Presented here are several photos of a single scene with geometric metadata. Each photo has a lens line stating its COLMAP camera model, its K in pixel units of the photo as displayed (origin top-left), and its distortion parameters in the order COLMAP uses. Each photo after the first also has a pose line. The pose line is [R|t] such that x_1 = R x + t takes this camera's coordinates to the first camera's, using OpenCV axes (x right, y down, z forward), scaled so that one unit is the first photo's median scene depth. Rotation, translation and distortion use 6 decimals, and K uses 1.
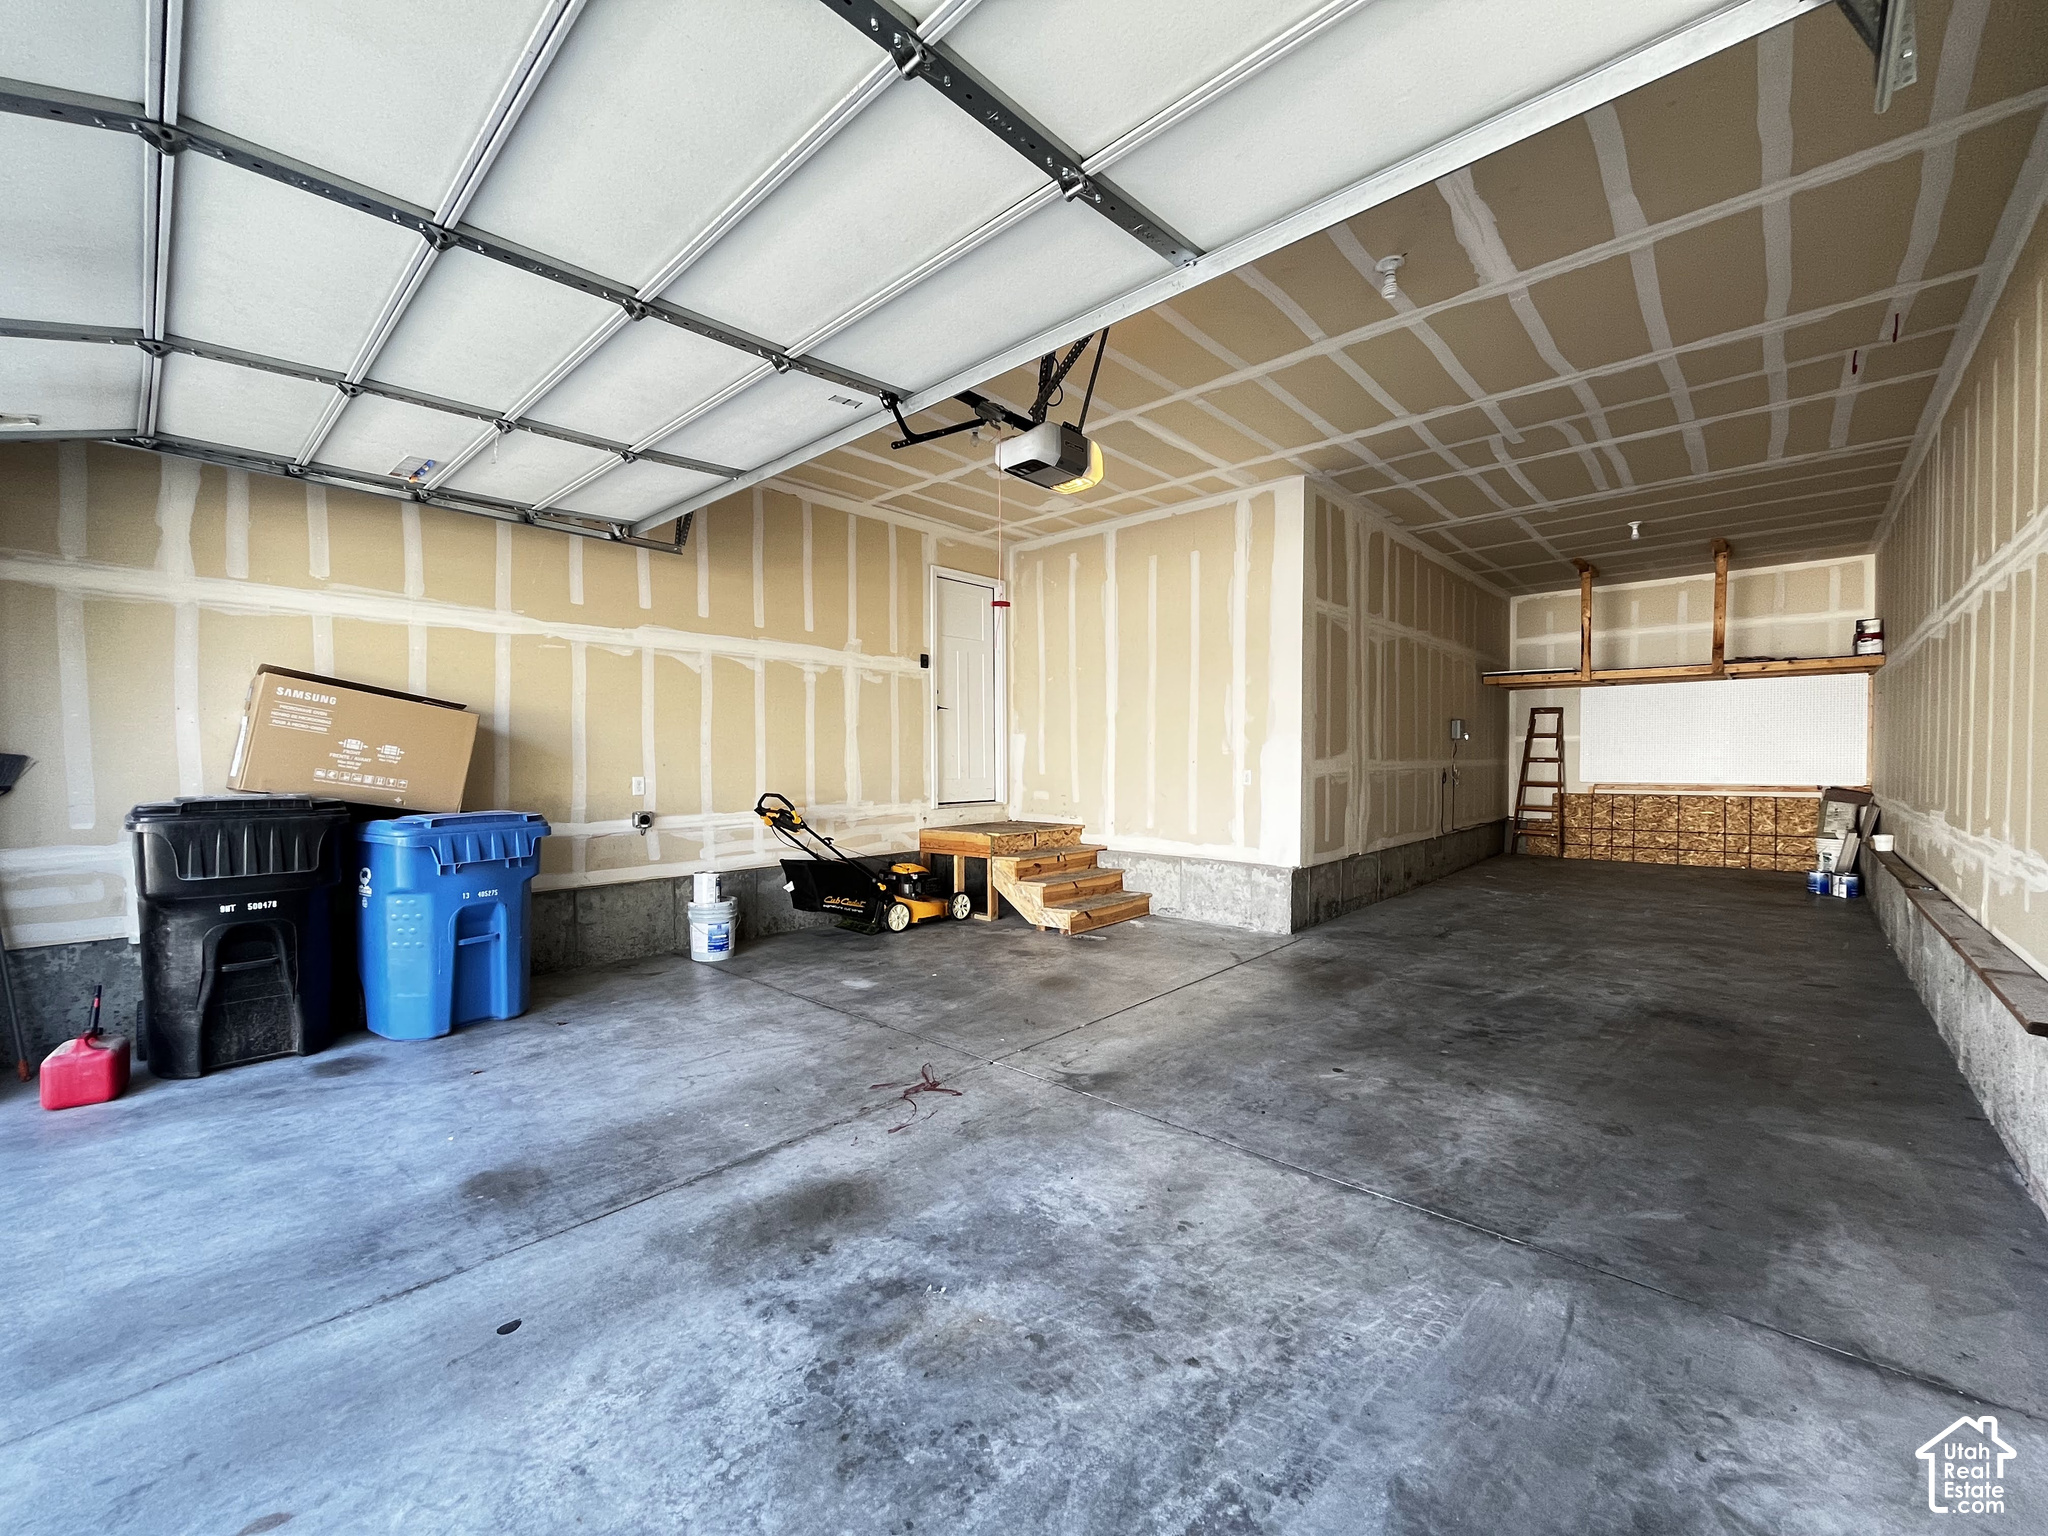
lens RADIAL K [[826.9, 0, 1029.5], [0, 826.9, 775.3], [0, 0, 1]] dist [0.000021, -0.000336]
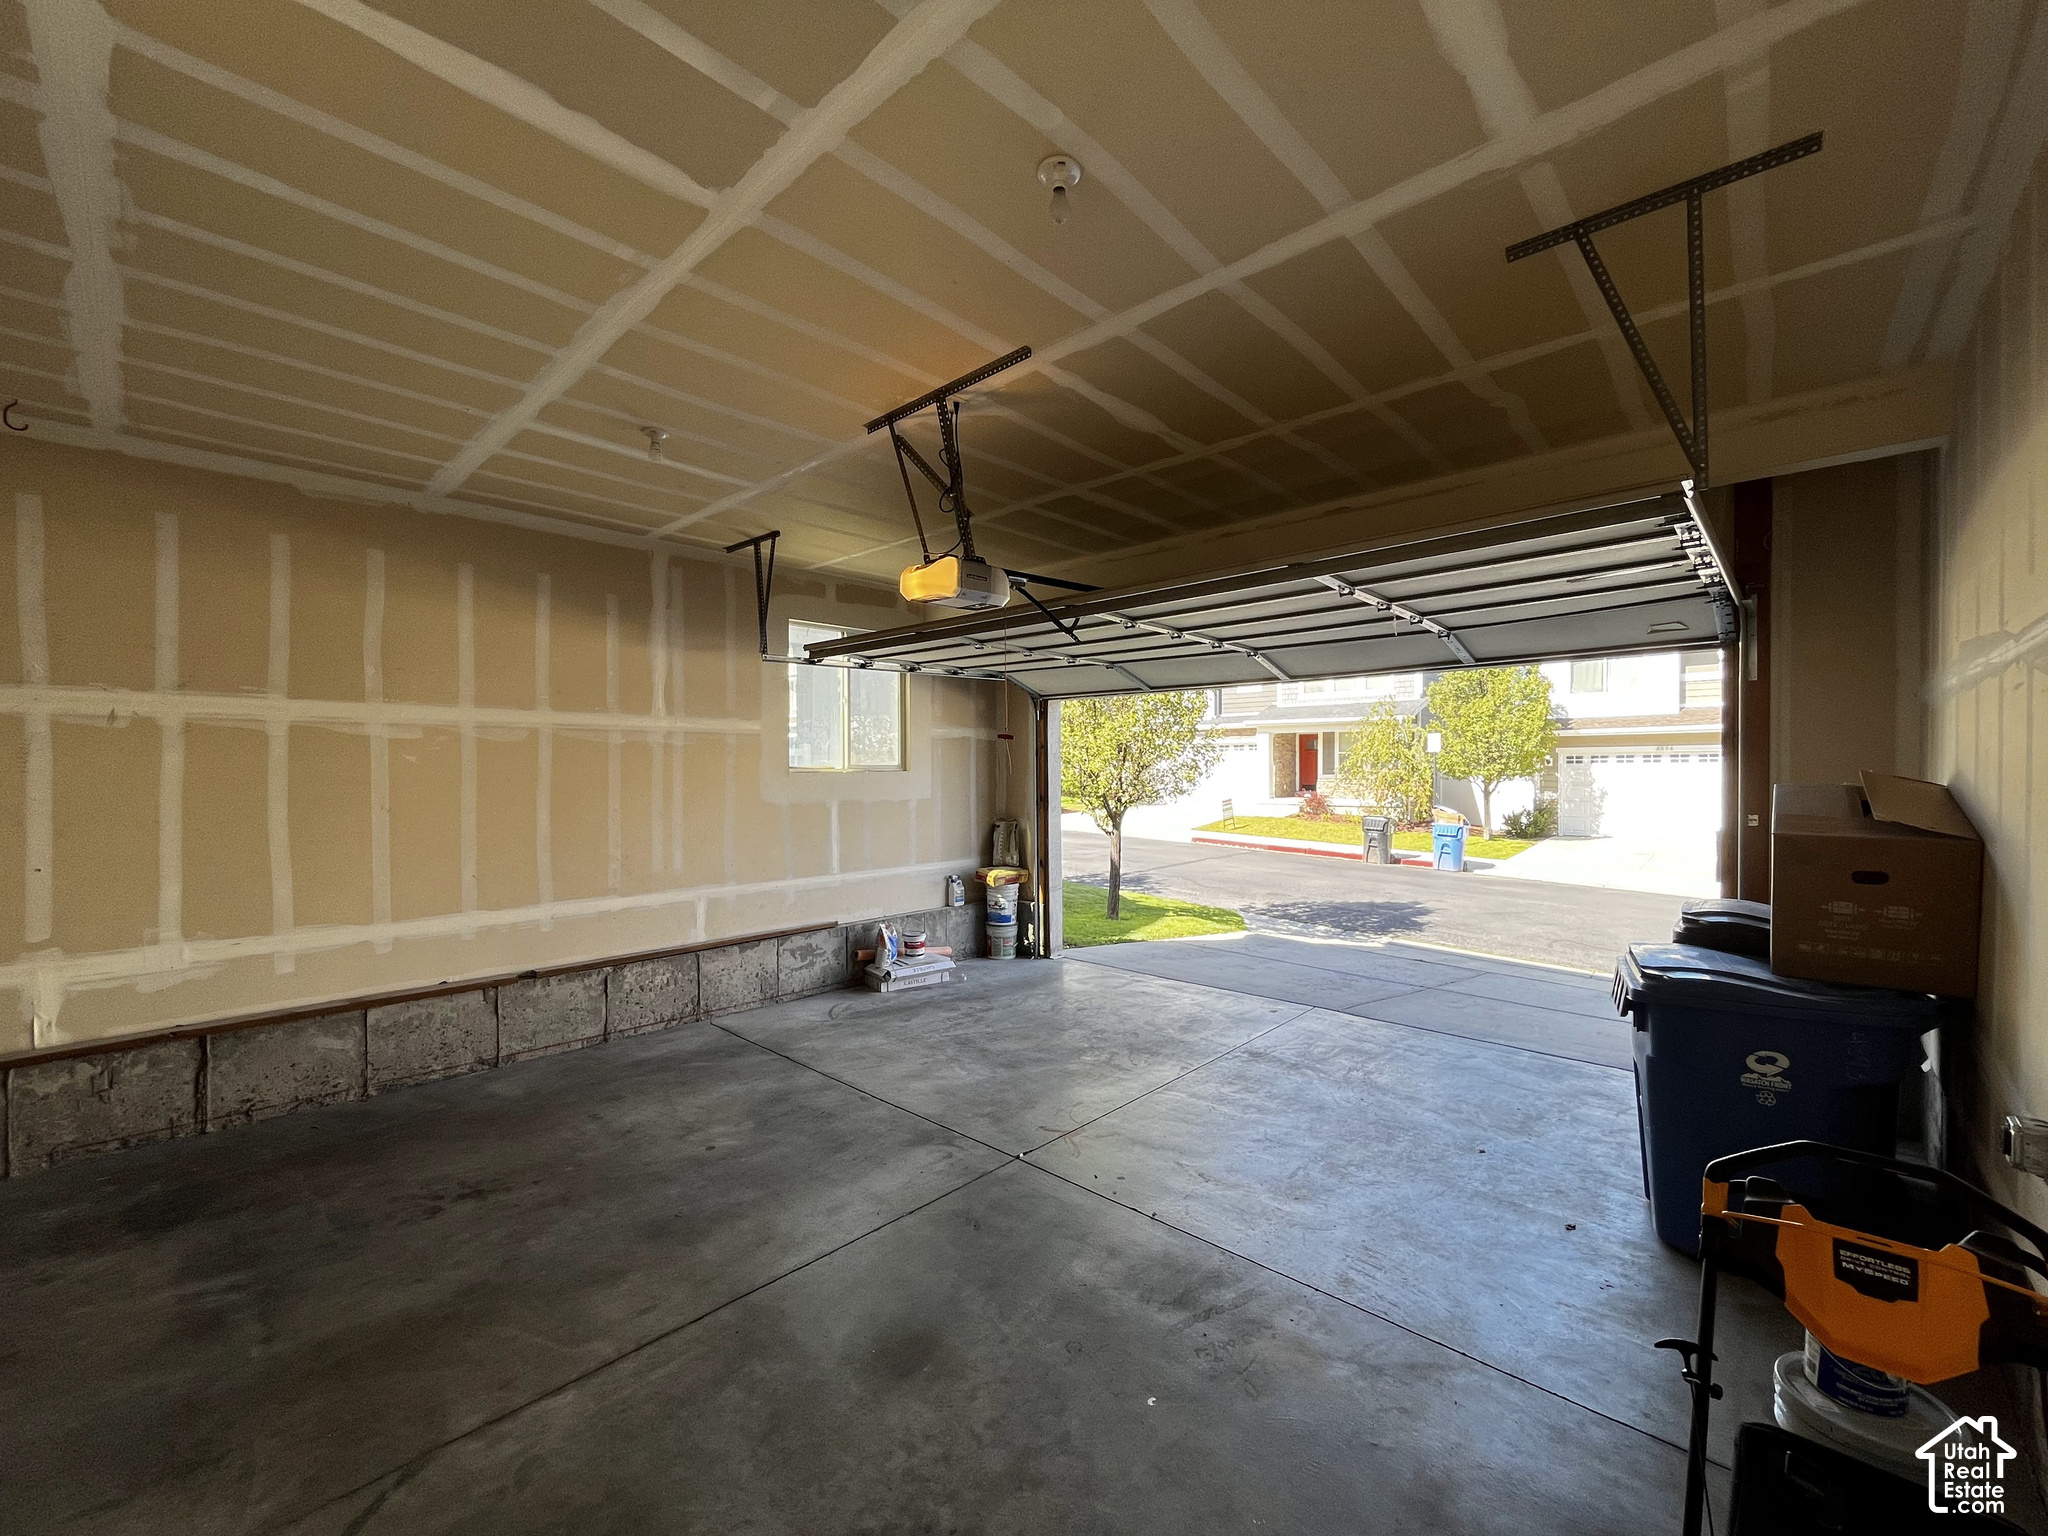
lens RADIAL K [[826.9, 0, 1029.5], [0, 826.9, 775.3], [0, 0, 1]] dist [0.000021, -0.000336]
pose [[-0.999932, 0.006932, 0.009401, -0.088757], [0.007229, 0.999462, 0.031991, -0.213033], [-0.009175, 0.032057, -0.999444, 2.425164]]
